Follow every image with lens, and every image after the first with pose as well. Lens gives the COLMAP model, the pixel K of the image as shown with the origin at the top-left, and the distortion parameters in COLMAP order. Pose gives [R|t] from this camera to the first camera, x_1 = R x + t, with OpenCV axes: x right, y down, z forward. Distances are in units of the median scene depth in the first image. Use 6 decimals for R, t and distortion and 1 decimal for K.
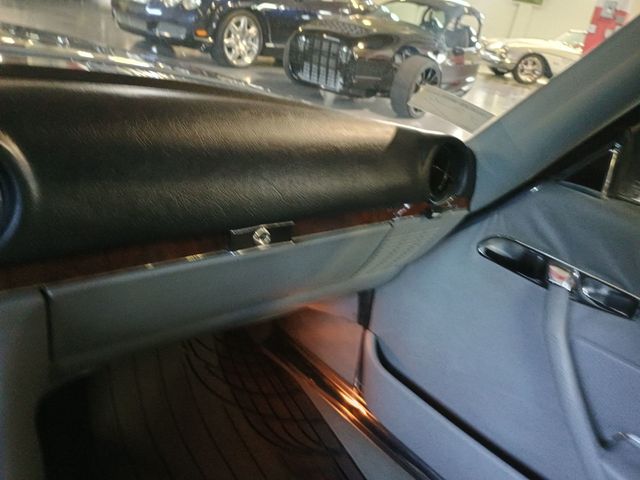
lens RADIAL K [[550.6, 0, 333.3], [0, 550.6, 235.0], [0, 0, 1]] dist [0.049804, -0.073007]
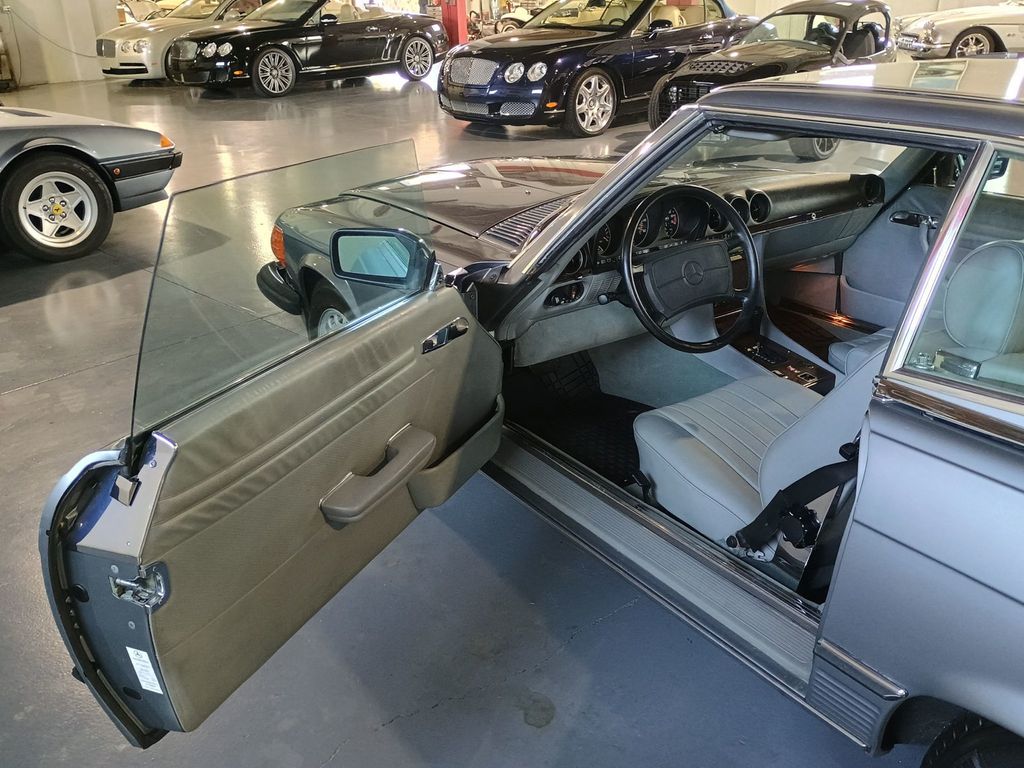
lens RADIAL K [[881.0, 0, 521.9], [0, 881.0, 378.4], [0, 0, 1]] dist [0.049804, -0.073007]
pose [[0.972539, -0.138965, -0.186699, -0.094344], [0.140263, 0.990094, -0.006306, 0.072283], [0.185726, -0.020054, 0.982397, -0.436548]]
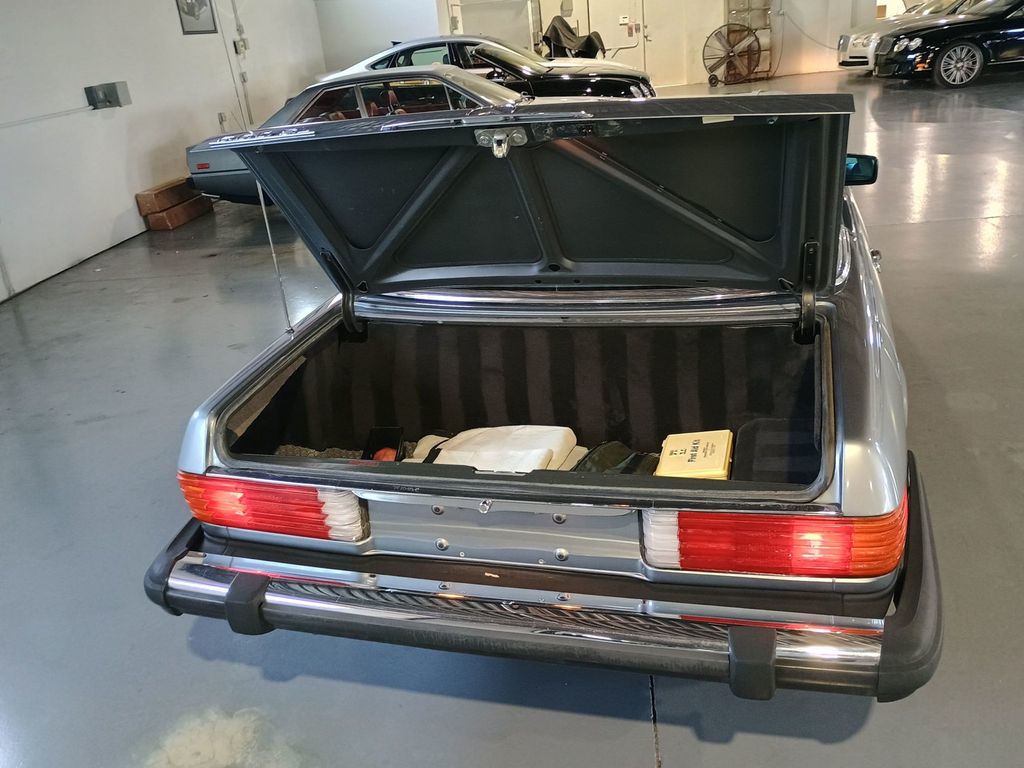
lens RADIAL K [[881.0, 0, 504.5], [0, 881.0, 402.7], [0, 0, 1]] dist [0.049804, -0.073007]
pose [[0.479021, 0.122713, -0.869184, 0.546836], [-0.165619, 0.985031, 0.047793, 0.163546], [0.862038, 0.121059, 0.492174, -0.400442]]
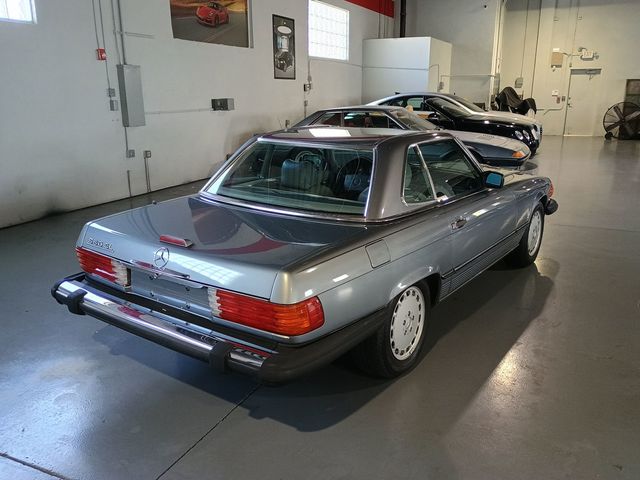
lens RADIAL K [[550.6, 0, 313.6], [0, 550.6, 238.6], [0, 0, 1]] dist [0.049804, -0.073007]
pose [[0.173210, 0.073341, -0.982150, 0.767838], [-0.351674, 0.936089, 0.007881, 0.134786], [0.919958, 0.344032, 0.187933, -0.212546]]
